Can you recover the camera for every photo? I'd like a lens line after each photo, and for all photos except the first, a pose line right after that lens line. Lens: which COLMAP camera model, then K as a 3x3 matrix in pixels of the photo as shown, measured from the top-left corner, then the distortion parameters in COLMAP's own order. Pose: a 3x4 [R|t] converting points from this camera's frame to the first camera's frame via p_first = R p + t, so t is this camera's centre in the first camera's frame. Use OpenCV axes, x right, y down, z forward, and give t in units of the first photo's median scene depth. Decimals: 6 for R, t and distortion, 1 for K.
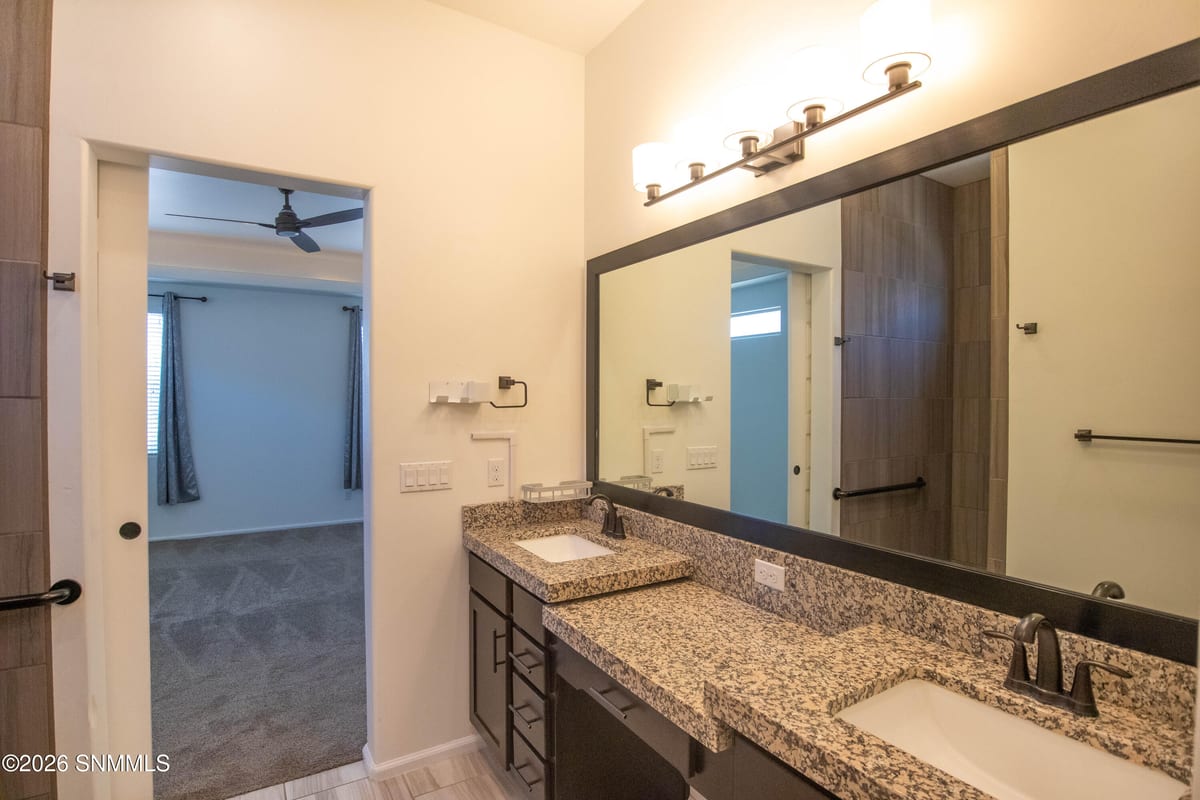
lens RADIAL K [[603.2, 0, 612.9], [0, 603.2, 402.4], [0, 0, 1]] dist [-0.053906, 0.021610]
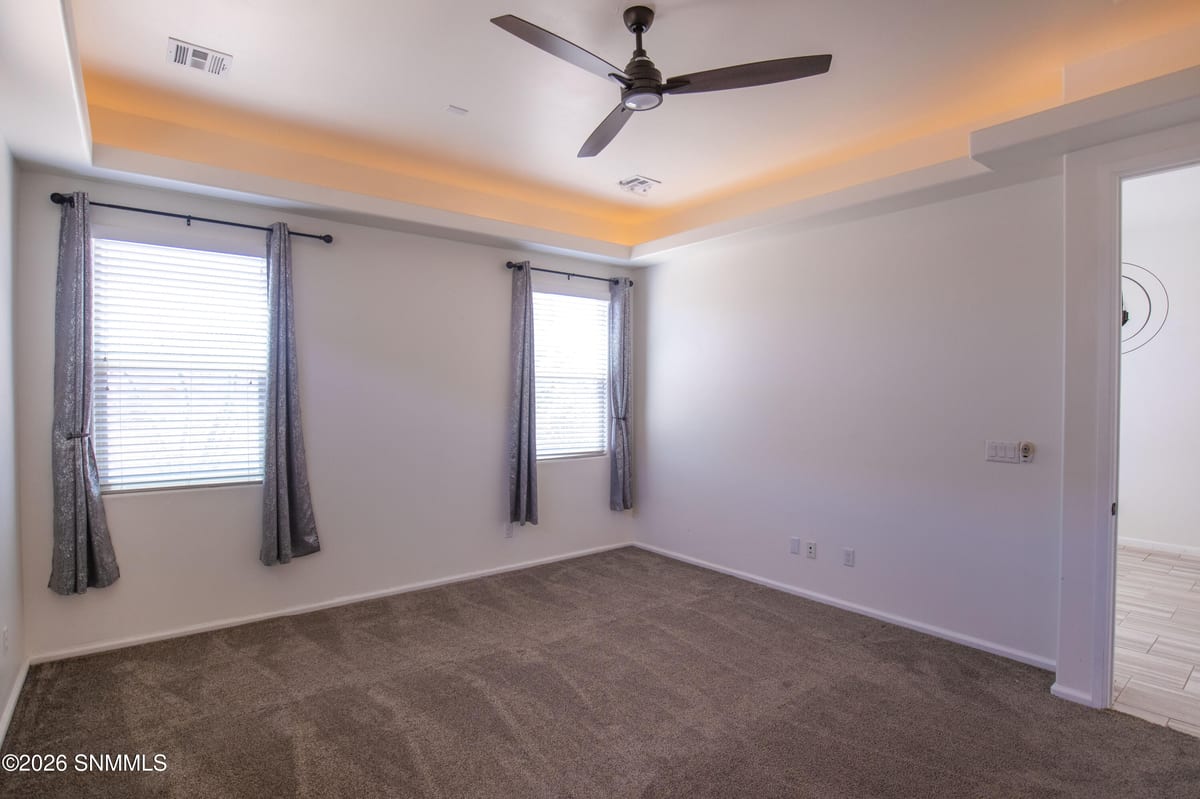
lens RADIAL K [[603.2, 0, 612.9], [0, 603.2, 401.9], [0, 0, 1]] dist [-0.053906, 0.021610]
pose [[0.992915, -0.000628, 0.118827, -0.470087], [-0.000423, 0.999961, 0.008817, -0.003713], [-0.118828, -0.008805, 0.992876, 0.326129]]
